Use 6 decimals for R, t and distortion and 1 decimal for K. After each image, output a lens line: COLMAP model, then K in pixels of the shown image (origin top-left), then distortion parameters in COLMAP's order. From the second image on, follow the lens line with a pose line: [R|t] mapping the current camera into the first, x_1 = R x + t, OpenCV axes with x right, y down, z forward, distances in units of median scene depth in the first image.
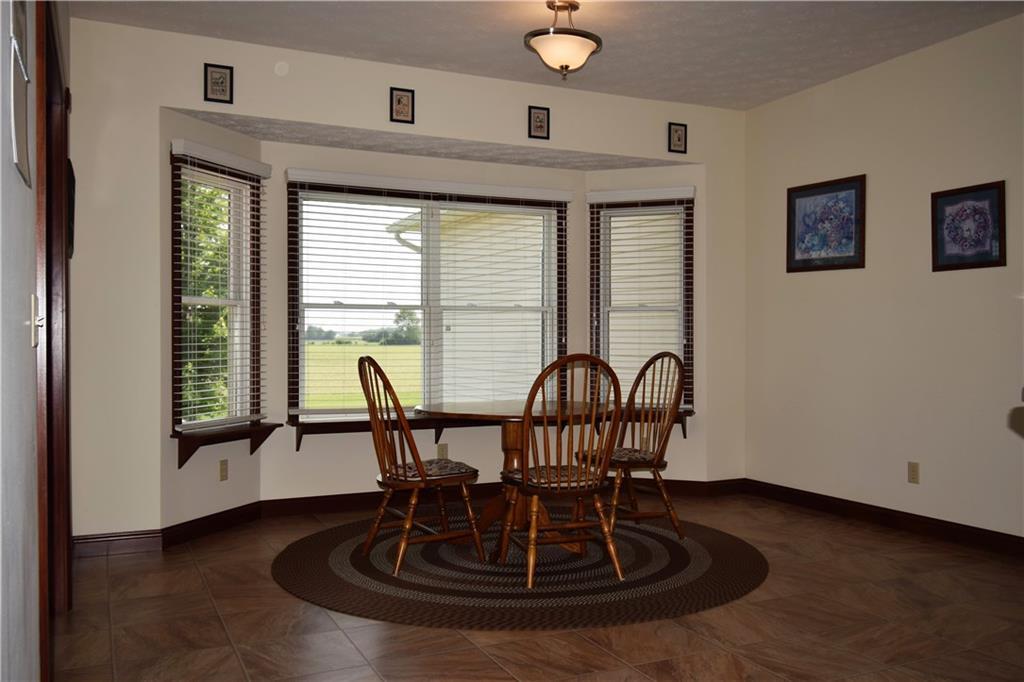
lens RADIAL K [[866.0, 0, 512.0], [0, 866.0, 341.0], [0, 0, 1]] dist [0.001916, 0.001917]
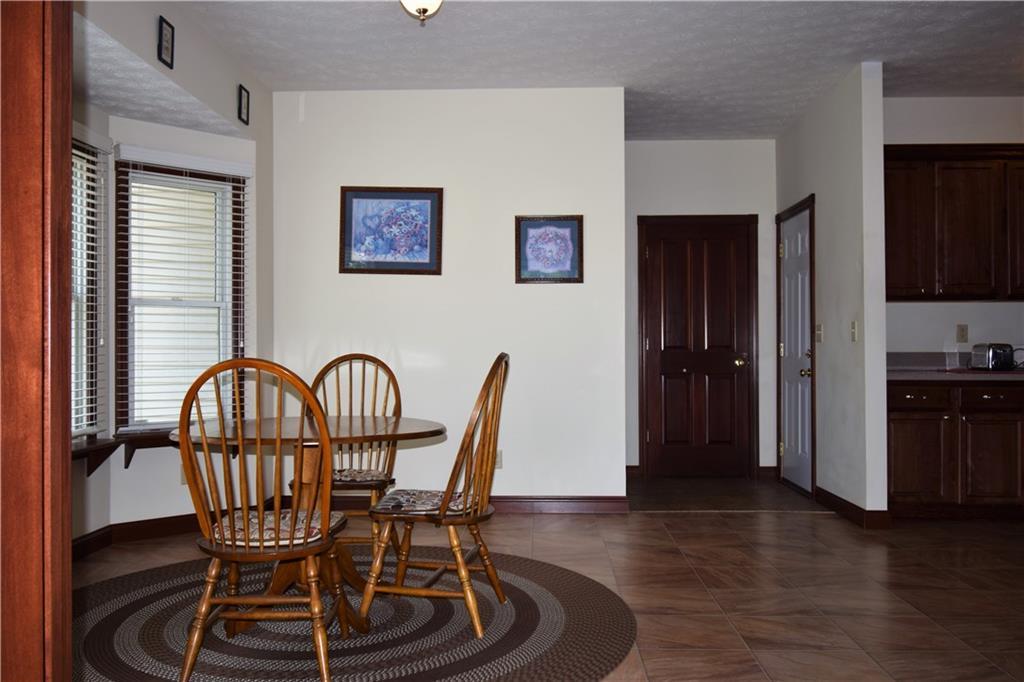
lens RADIAL K [[867.3, 0, 512.0], [0, 867.3, 361.5], [0, 0, 1]] dist [-0.001577, -0.001140]
pose [[0.470712, -0.016418, 0.882134, -0.496528], [0.004653, 0.999859, 0.016126, 0.005384], [-0.882275, -0.003486, 0.470722, 0.415357]]
